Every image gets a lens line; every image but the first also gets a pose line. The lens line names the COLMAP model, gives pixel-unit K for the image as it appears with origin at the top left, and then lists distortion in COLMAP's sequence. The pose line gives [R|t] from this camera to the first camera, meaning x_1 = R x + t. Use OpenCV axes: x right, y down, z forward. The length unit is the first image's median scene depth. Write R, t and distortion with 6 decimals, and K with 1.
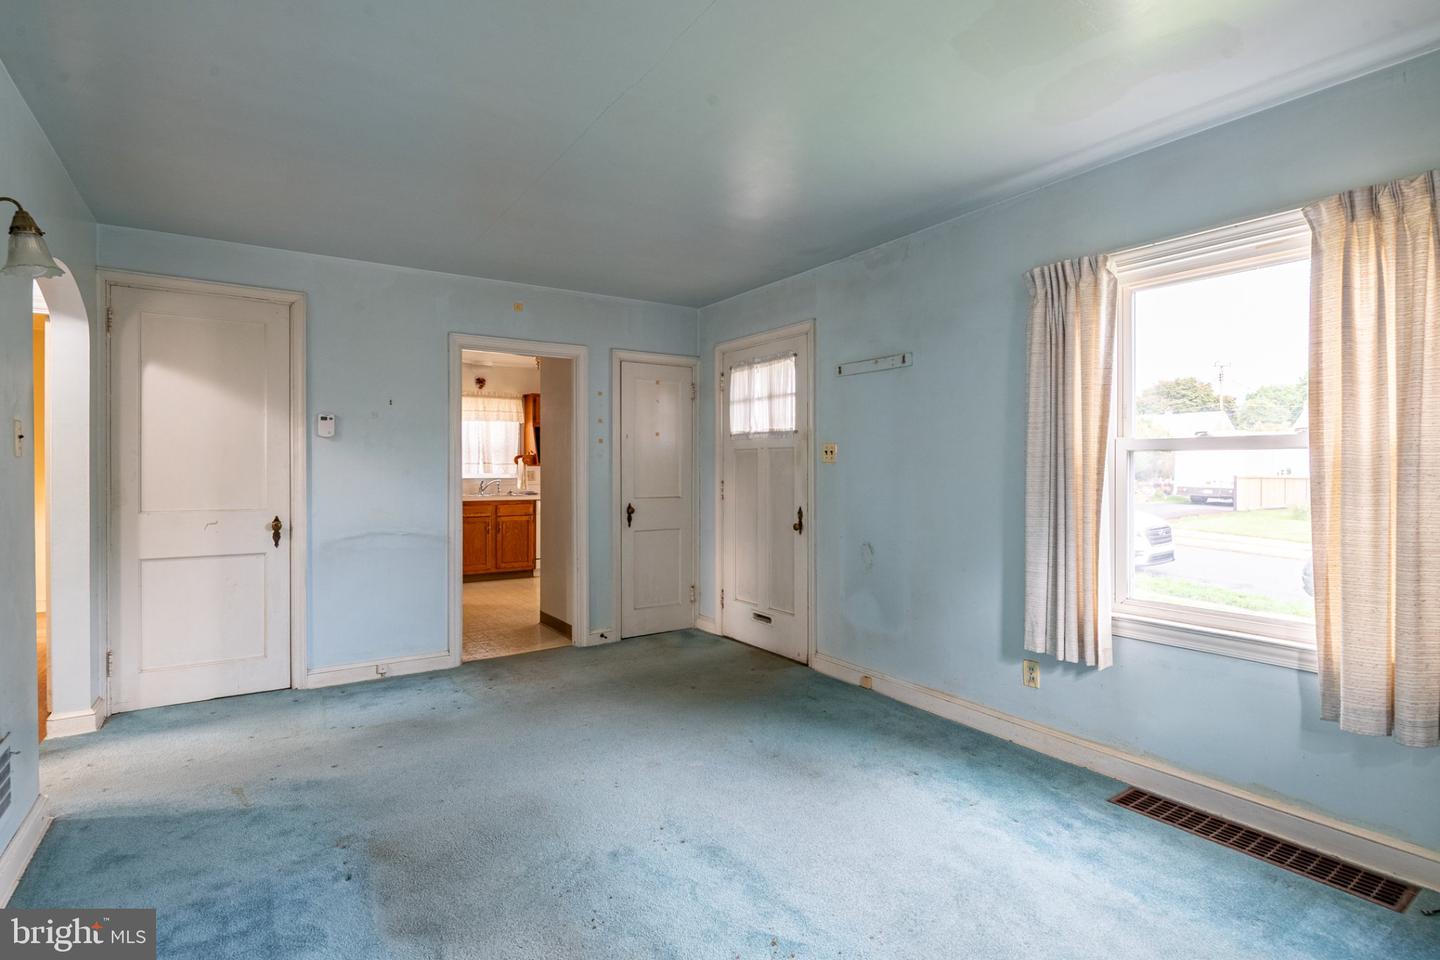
lens RADIAL K [[708.6, 0, 715.8], [0, 708.6, 476.7], [0, 0, 1]] dist [0.004014, -0.004190]
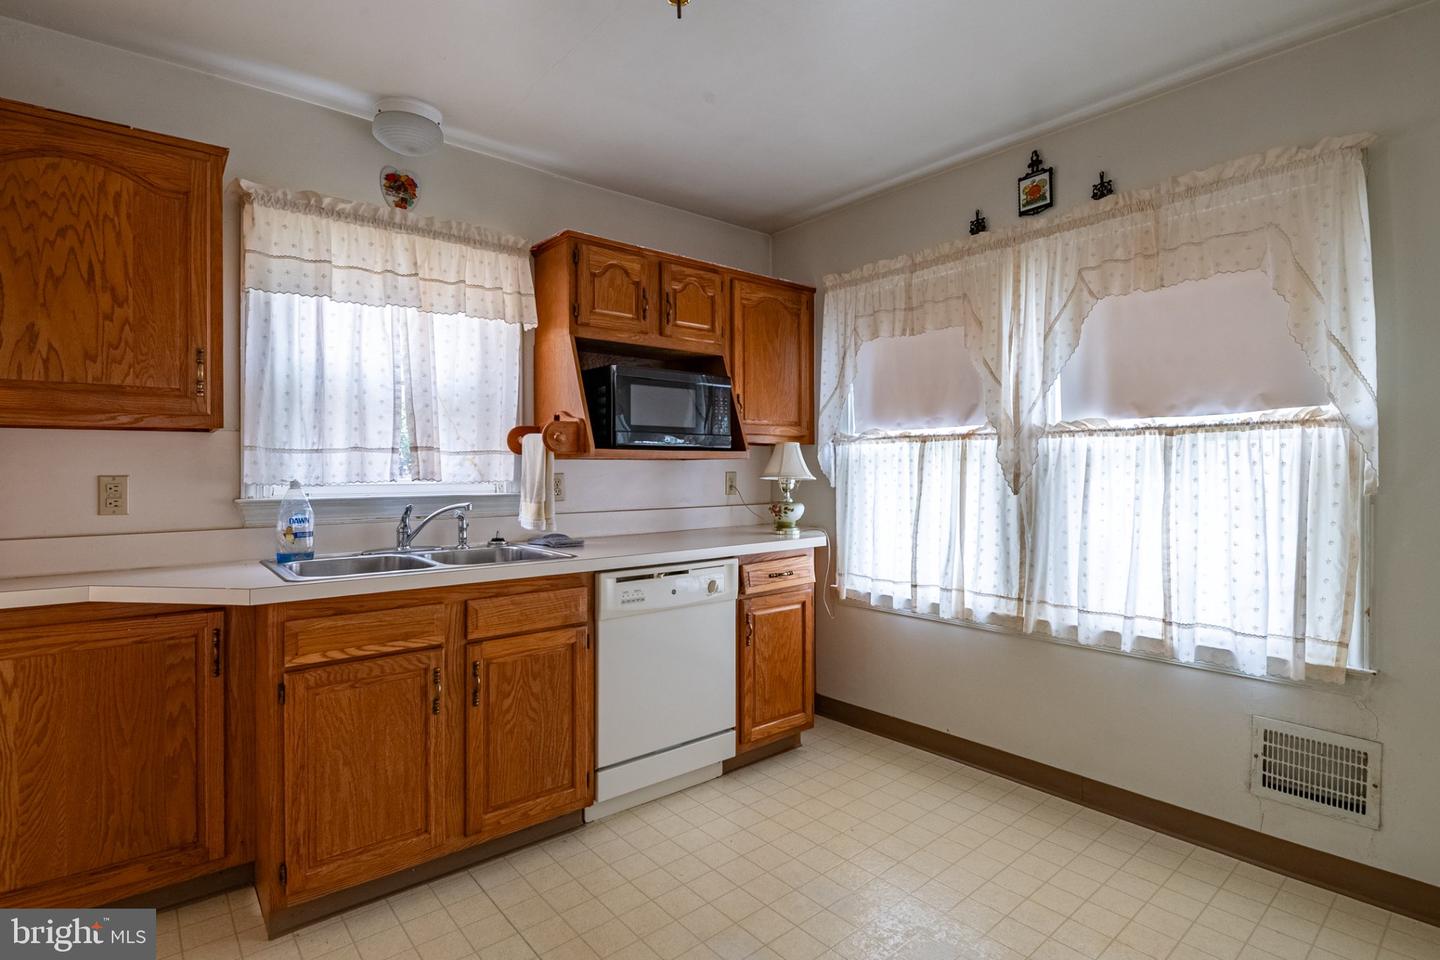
lens RADIAL K [[708.6, 0, 711.9], [0, 708.6, 477.8], [0, 0, 1]] dist [0.004014, -0.004190]
pose [[0.995047, -0.002061, 0.099381, -0.227840], [0.000893, 0.999930, 0.011797, -0.010032], [-0.099398, -0.011649, 0.994980, 0.677591]]
